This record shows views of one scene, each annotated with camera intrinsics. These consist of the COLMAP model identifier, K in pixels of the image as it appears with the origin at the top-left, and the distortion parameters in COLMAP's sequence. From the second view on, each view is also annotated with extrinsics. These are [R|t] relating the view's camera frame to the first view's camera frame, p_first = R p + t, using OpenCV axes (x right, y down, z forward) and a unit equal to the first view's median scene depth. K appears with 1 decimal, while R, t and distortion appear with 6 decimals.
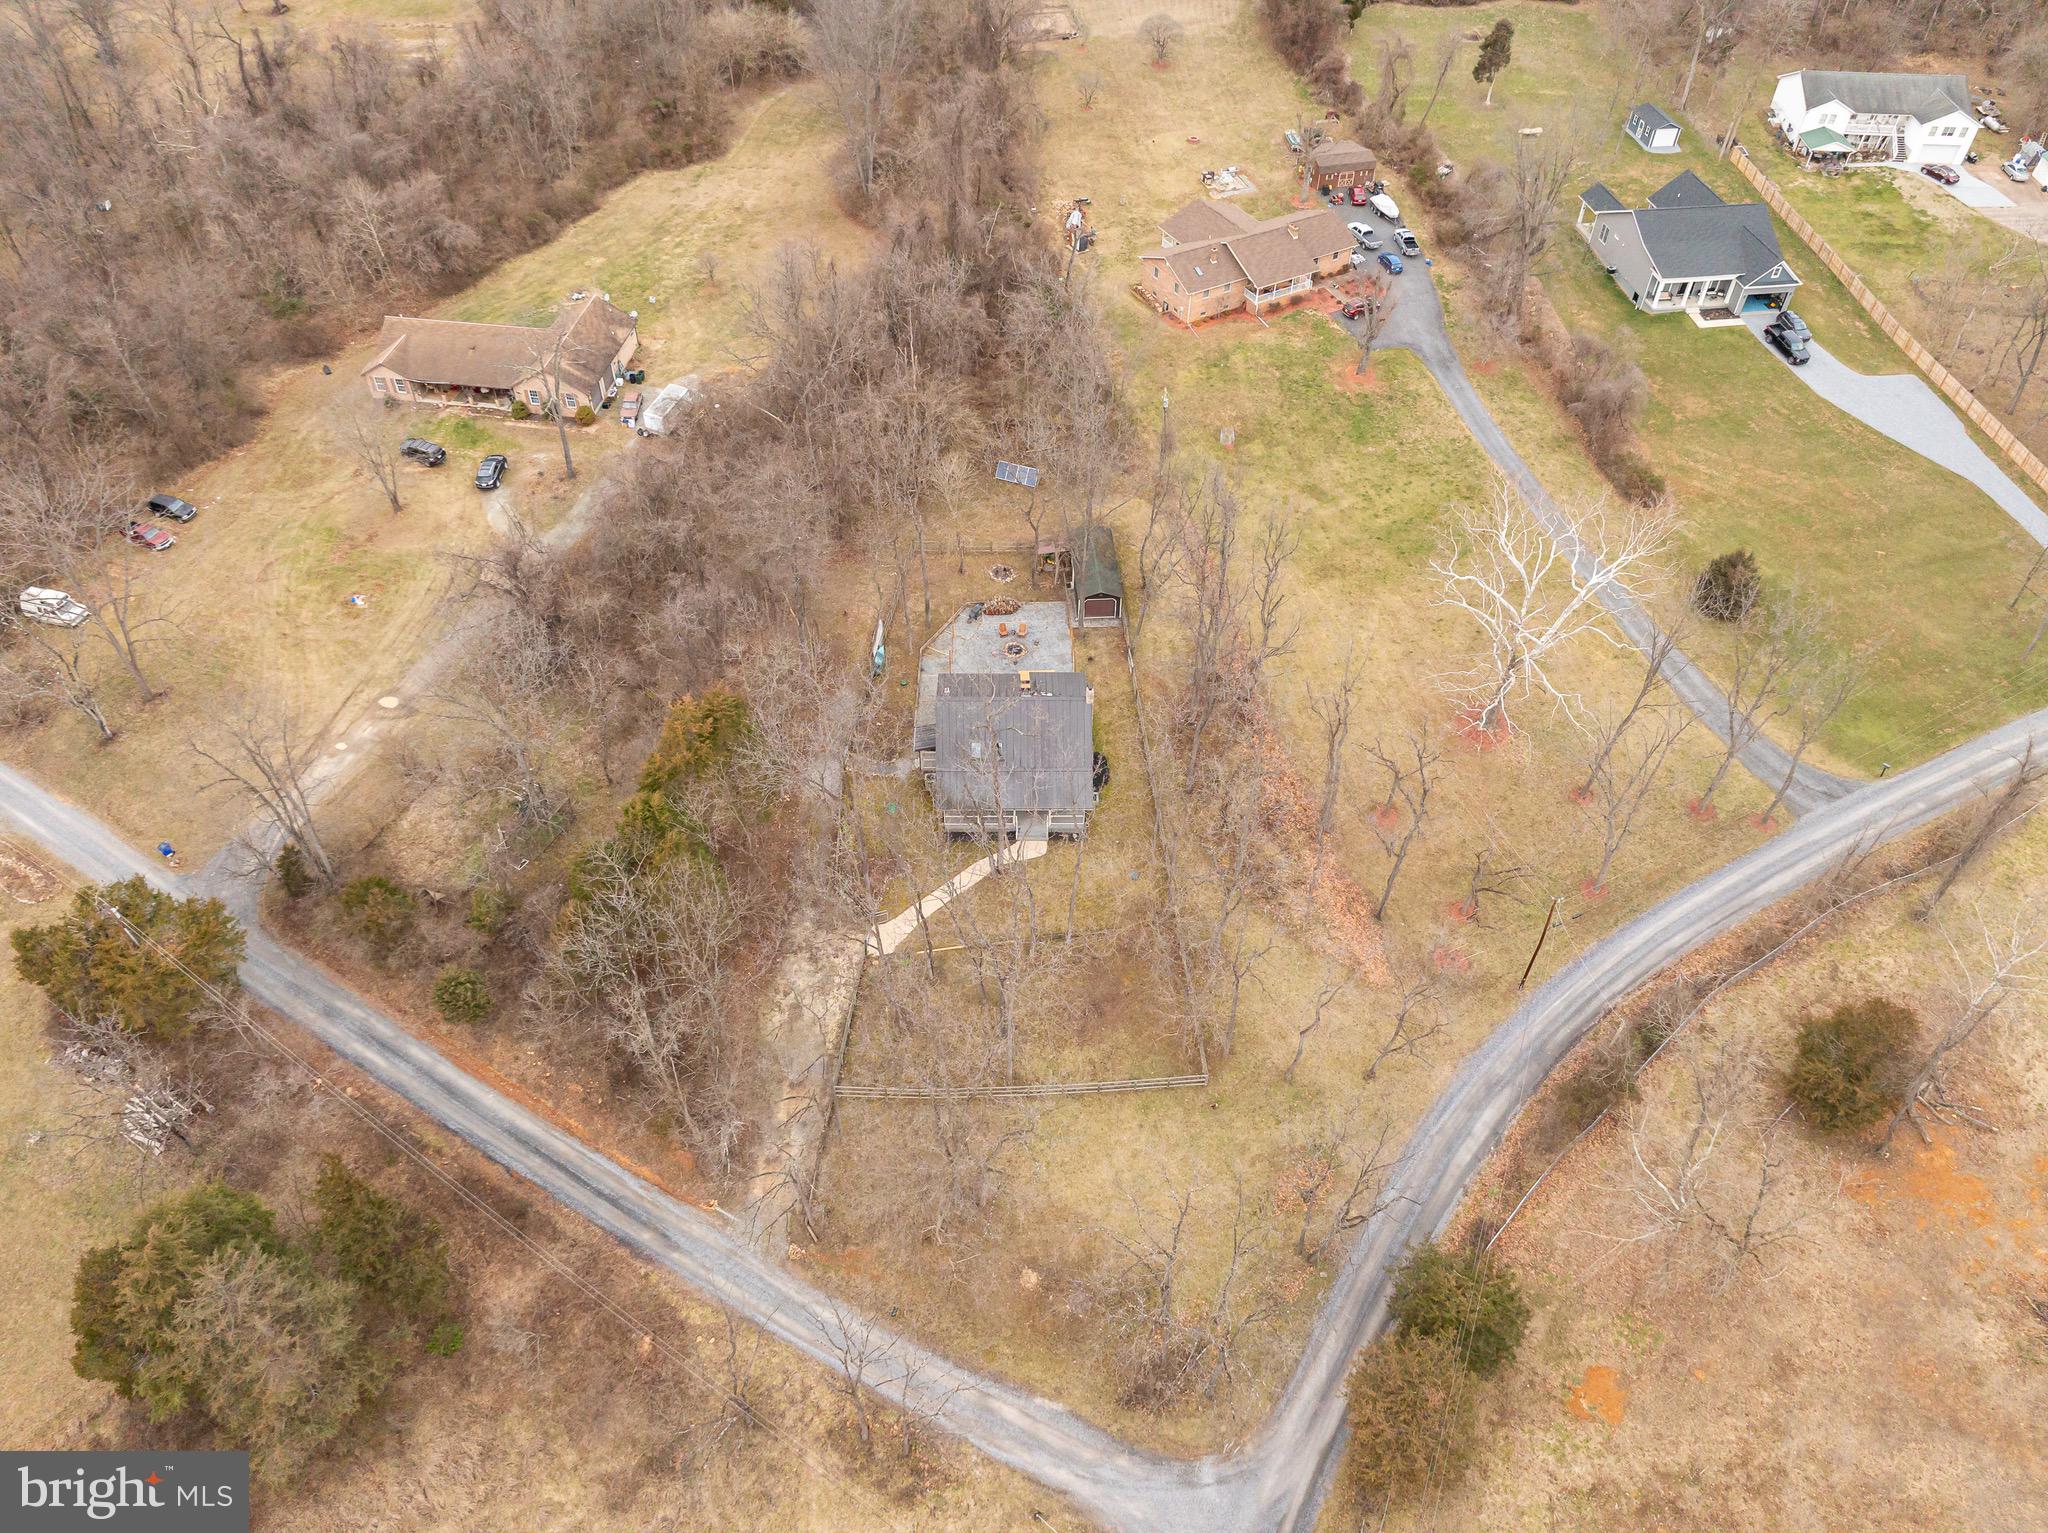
lens RADIAL K [[1445.2, 0, 1024.0], [0, 1445.2, 766.5], [0, 0, 1]] dist [-0.008403, -0.074378]
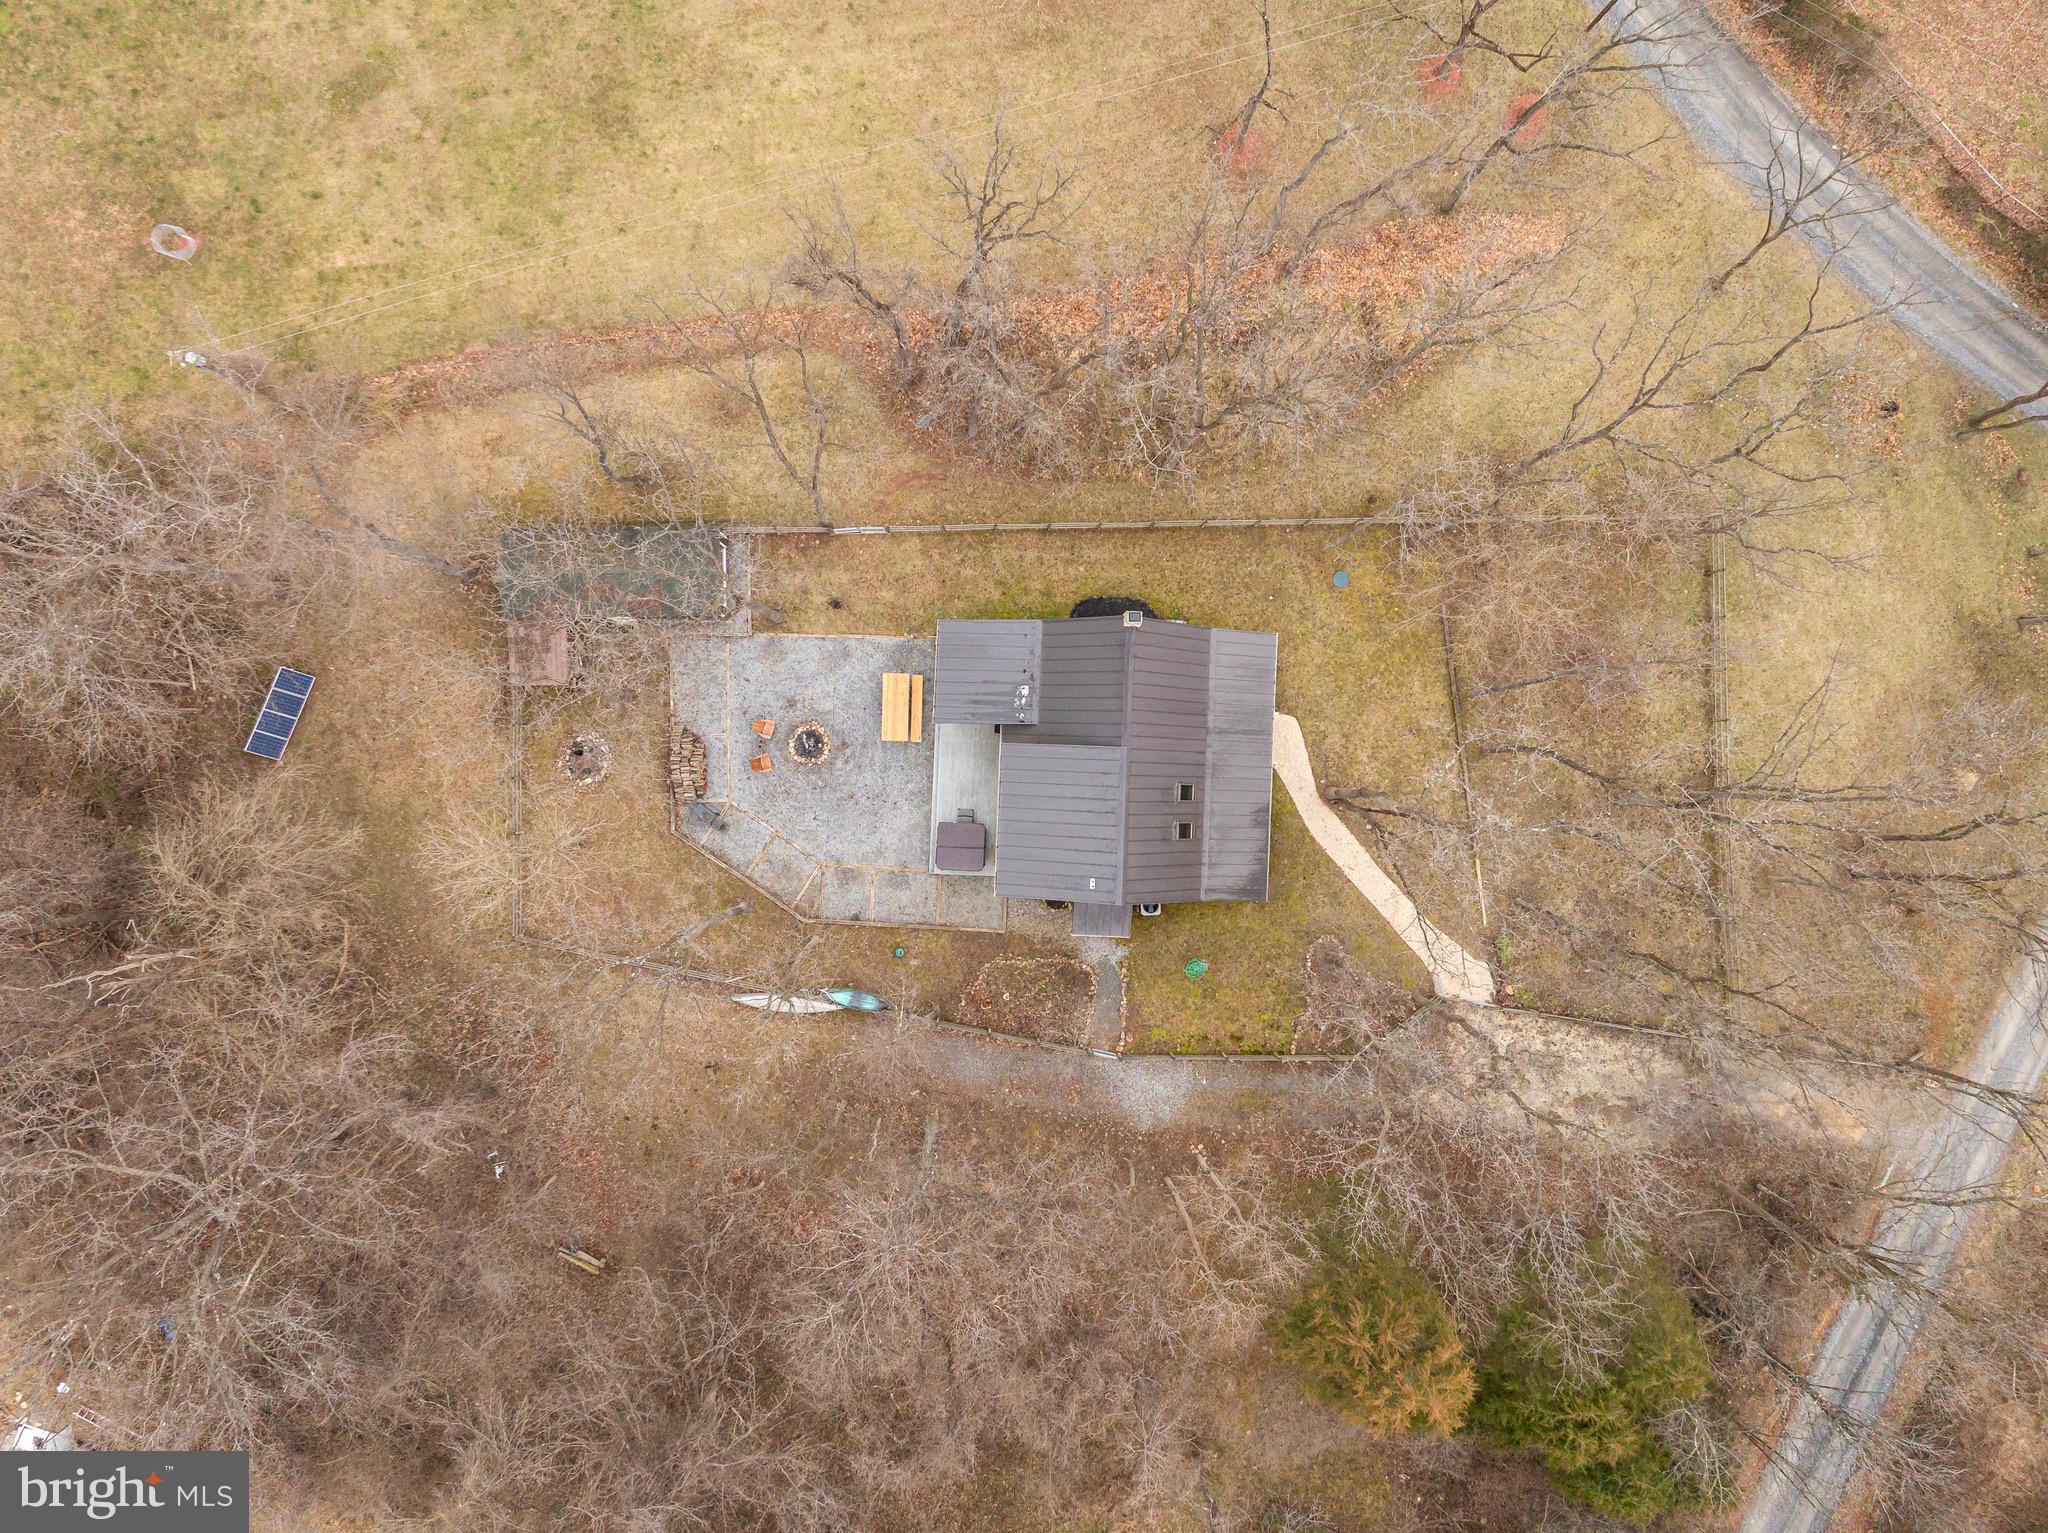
lens RADIAL K [[1452.3, 0, 1024.2], [0, 1452.3, 762.8], [0, 0, 1]] dist [-0.044306, 0.012883]
pose [[0.052407, -0.998601, -0.007029, -0.005737], [0.714198, 0.032560, 0.699186, -0.424036], [-0.697979, -0.041662, 0.714905, 0.601391]]
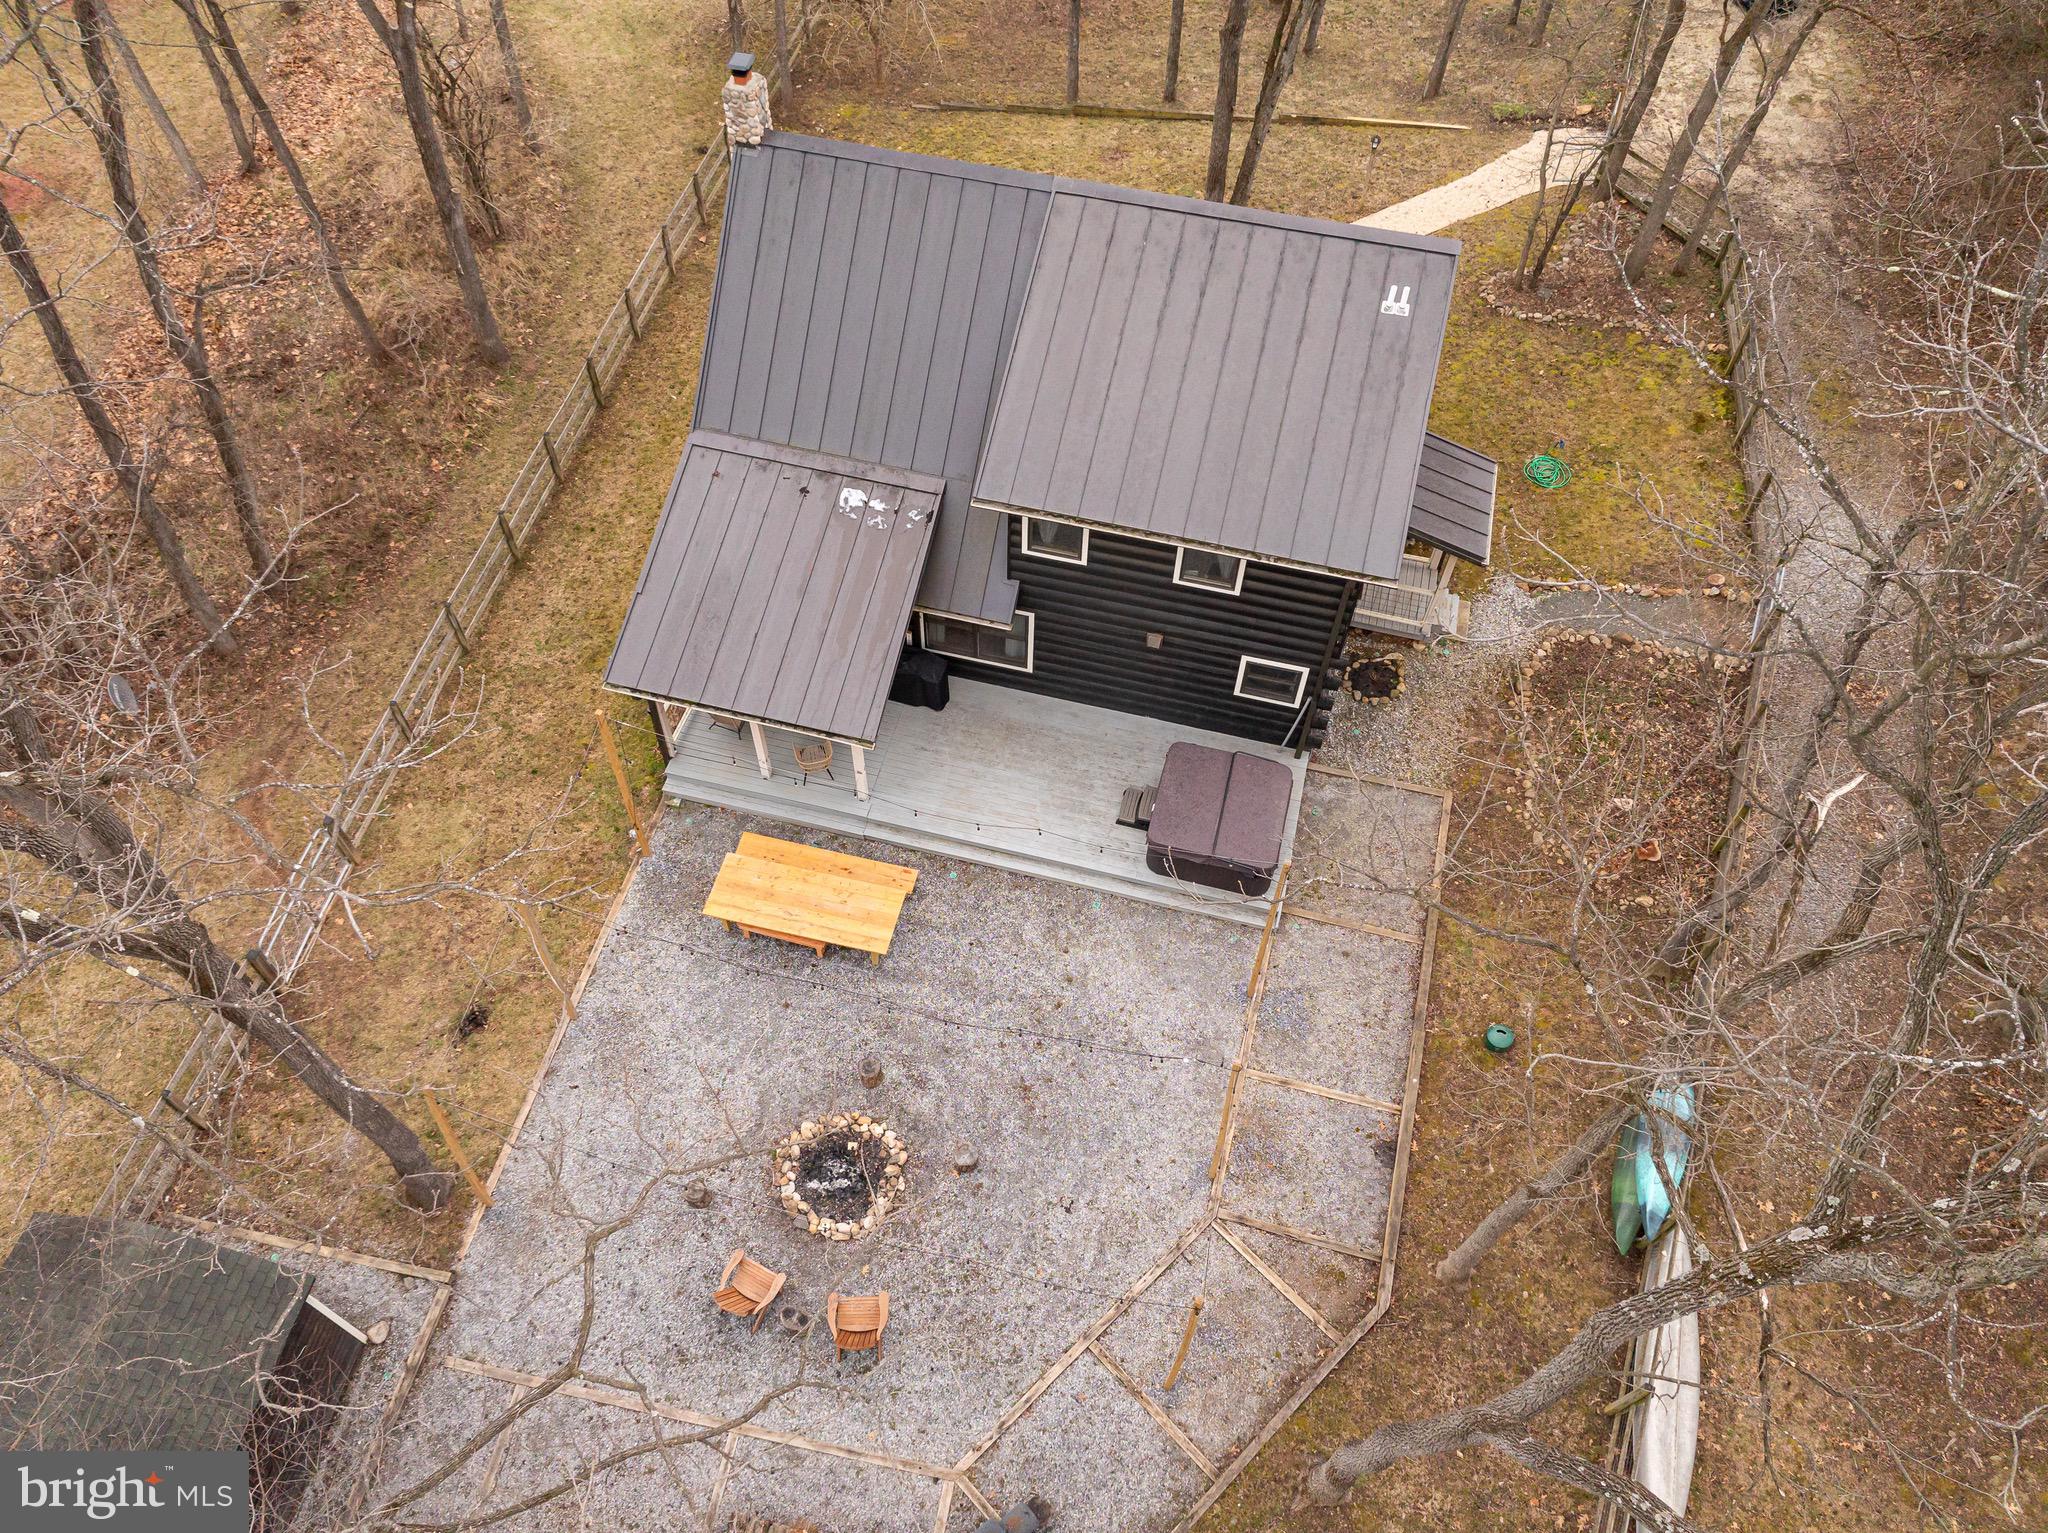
lens RADIAL K [[1452.3, 0, 1024.2], [0, 1452.3, 762.8], [0, 0, 1]] dist [-0.044306, 0.012883]
pose [[-0.965816, -0.227610, 0.124069, -0.040434], [0.166906, -0.179793, 0.969442, -0.251286], [-0.198348, 0.957010, 0.211636, 0.974214]]
